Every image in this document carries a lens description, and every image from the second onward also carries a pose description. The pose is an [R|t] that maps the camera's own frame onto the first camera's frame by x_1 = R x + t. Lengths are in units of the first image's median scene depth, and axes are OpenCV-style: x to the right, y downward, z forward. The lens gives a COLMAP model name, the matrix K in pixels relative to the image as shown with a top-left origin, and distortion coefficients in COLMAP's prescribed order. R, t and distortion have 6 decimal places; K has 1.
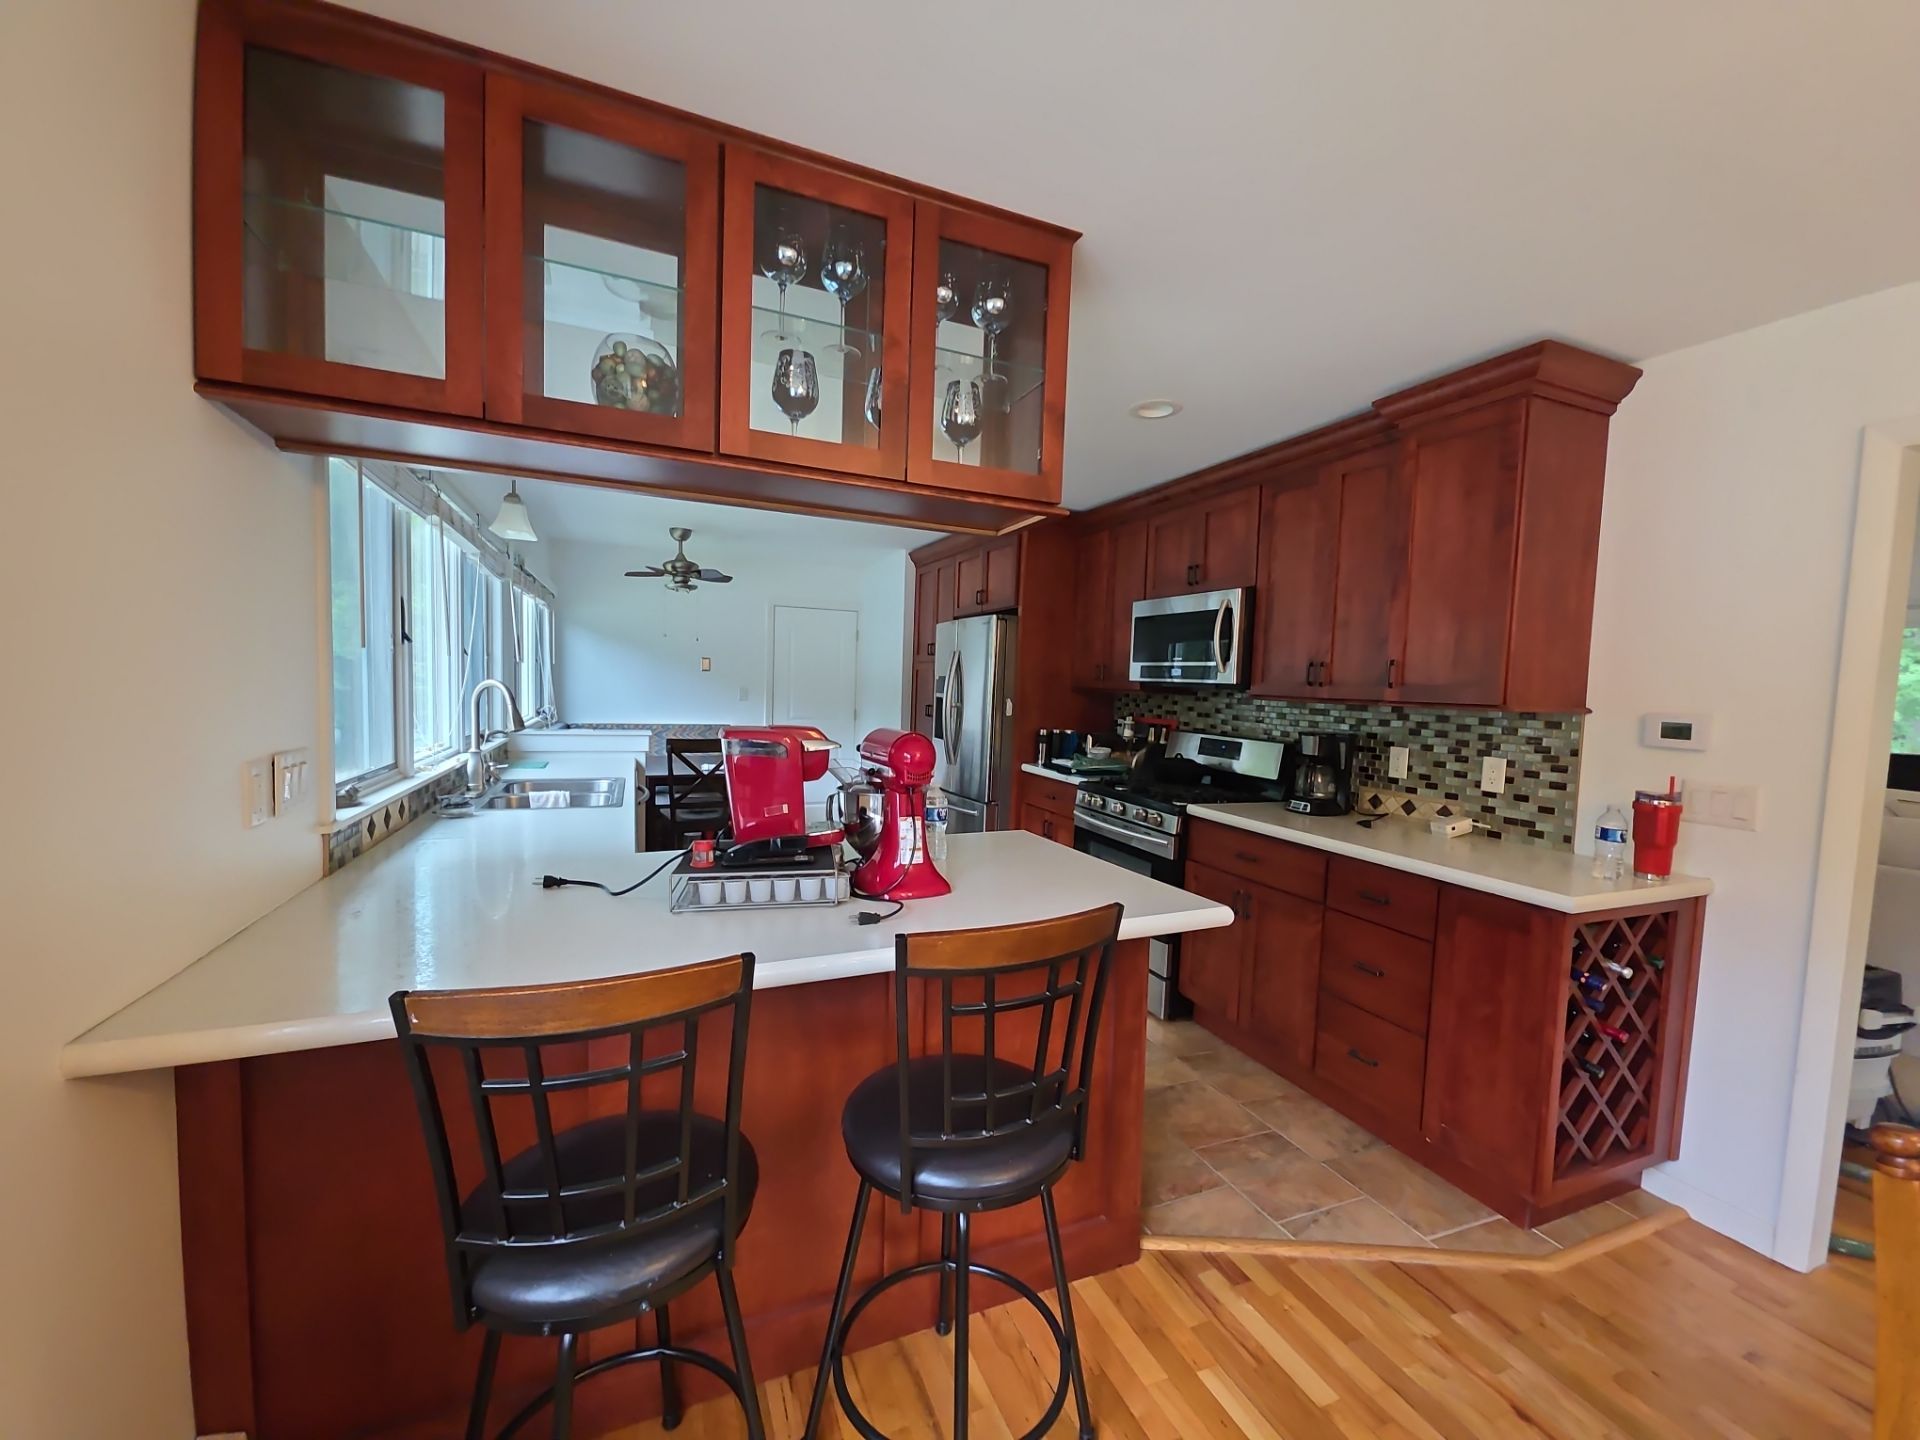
lens RADIAL K [[763.1, 0, 960.5], [0, 763.1, 729.8], [0, 0, 1]] dist [0.002901, -0.000578]
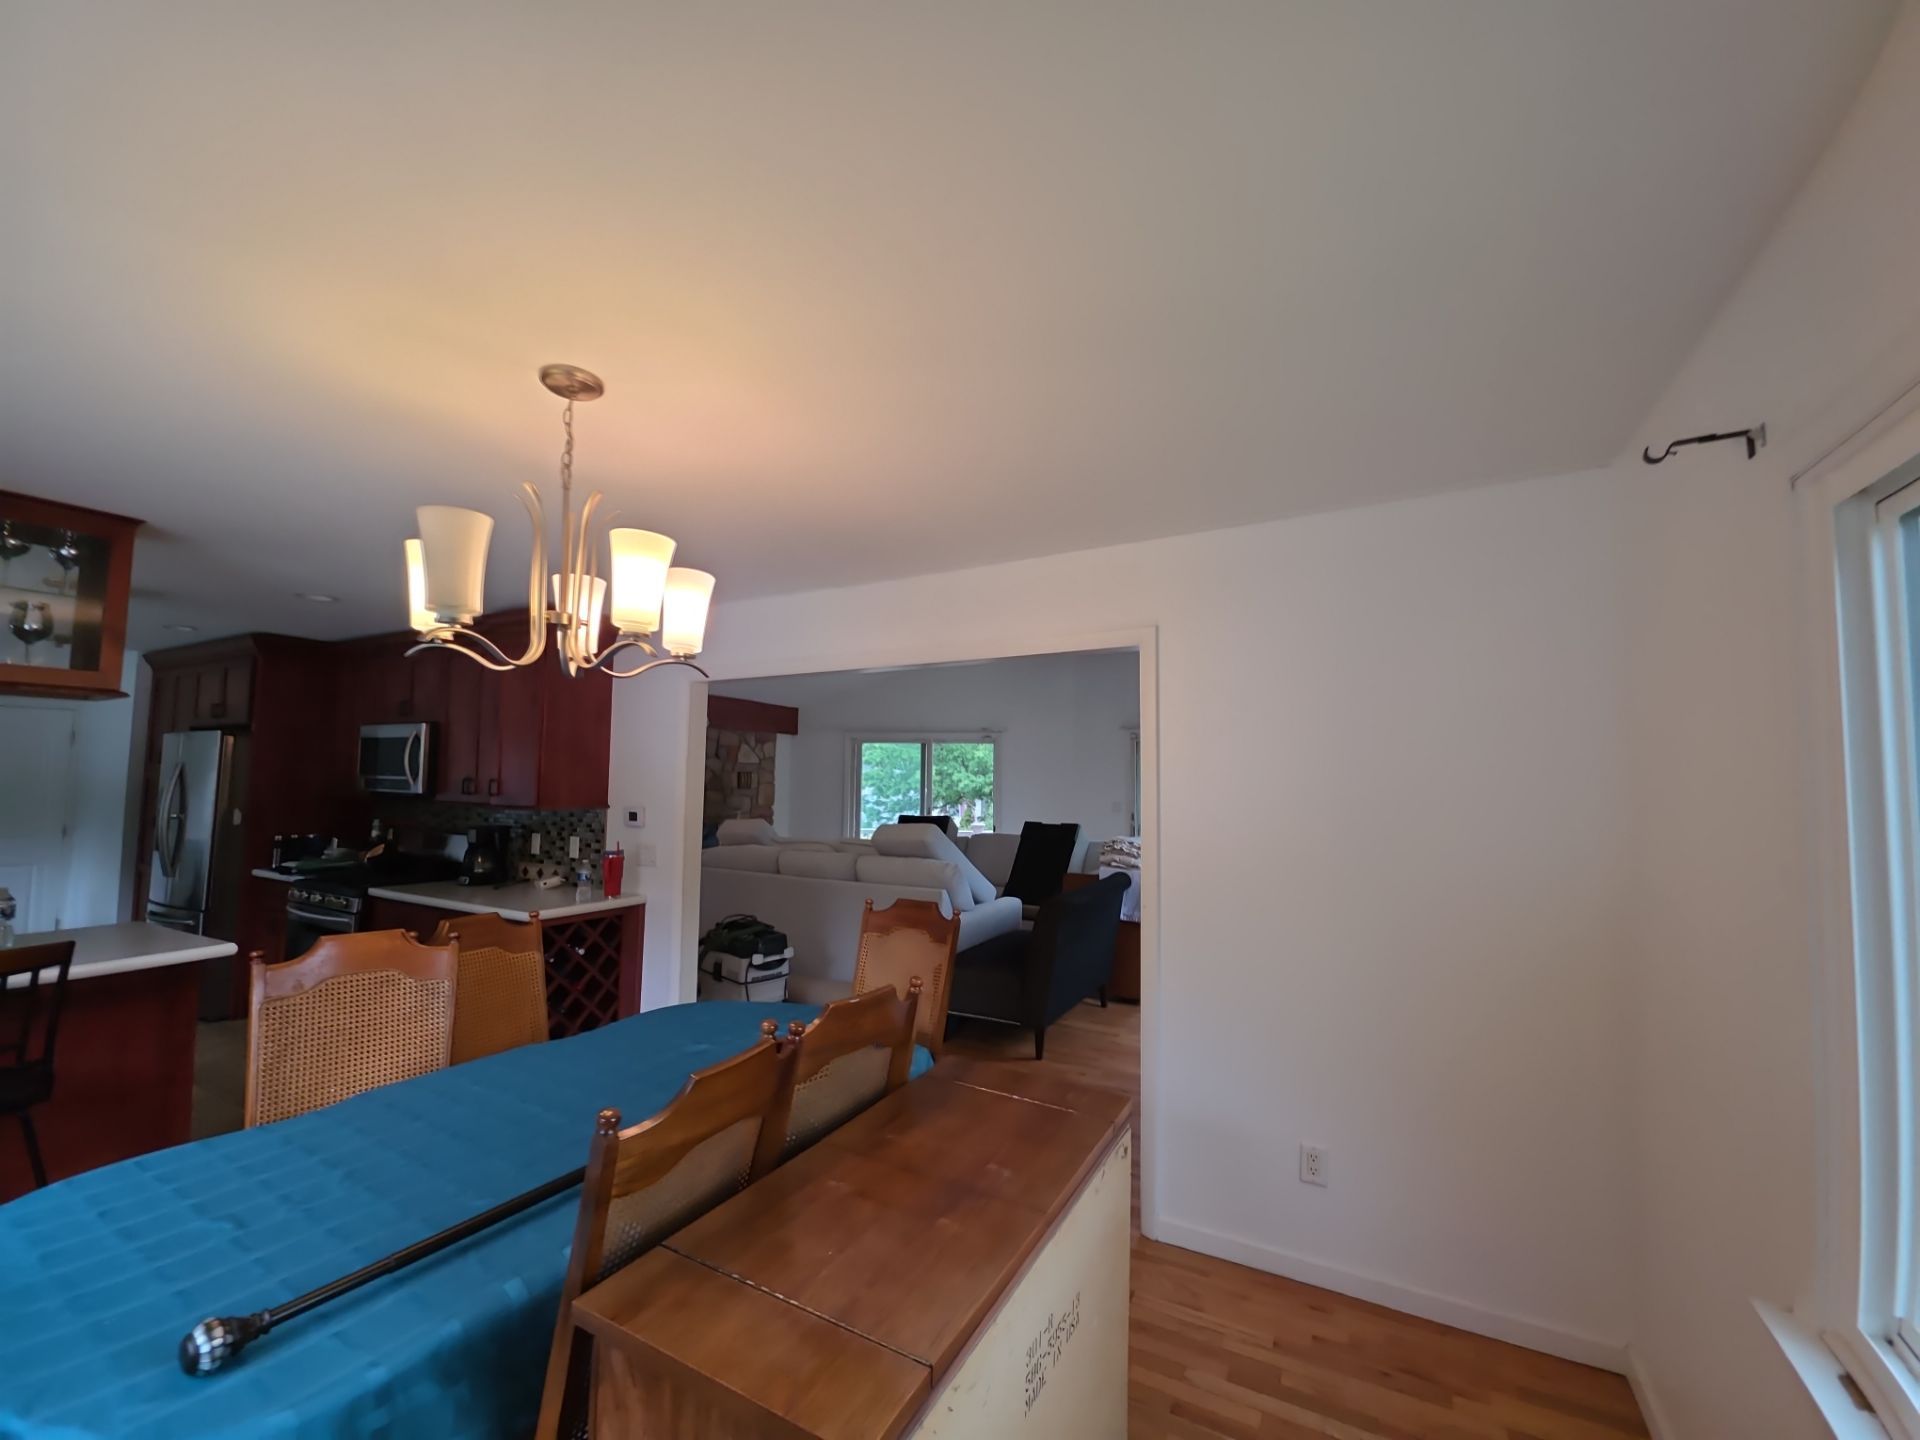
lens RADIAL K [[763.1, 0, 960.5], [0, 763.1, 729.8], [0, 0, 1]] dist [0.002901, -0.000578]
pose [[0.789250, 0.016619, 0.613848, 0.288781], [0.053475, 0.993976, -0.095665, 0.008294], [-0.611740, 0.108329, 0.783607, -0.662612]]
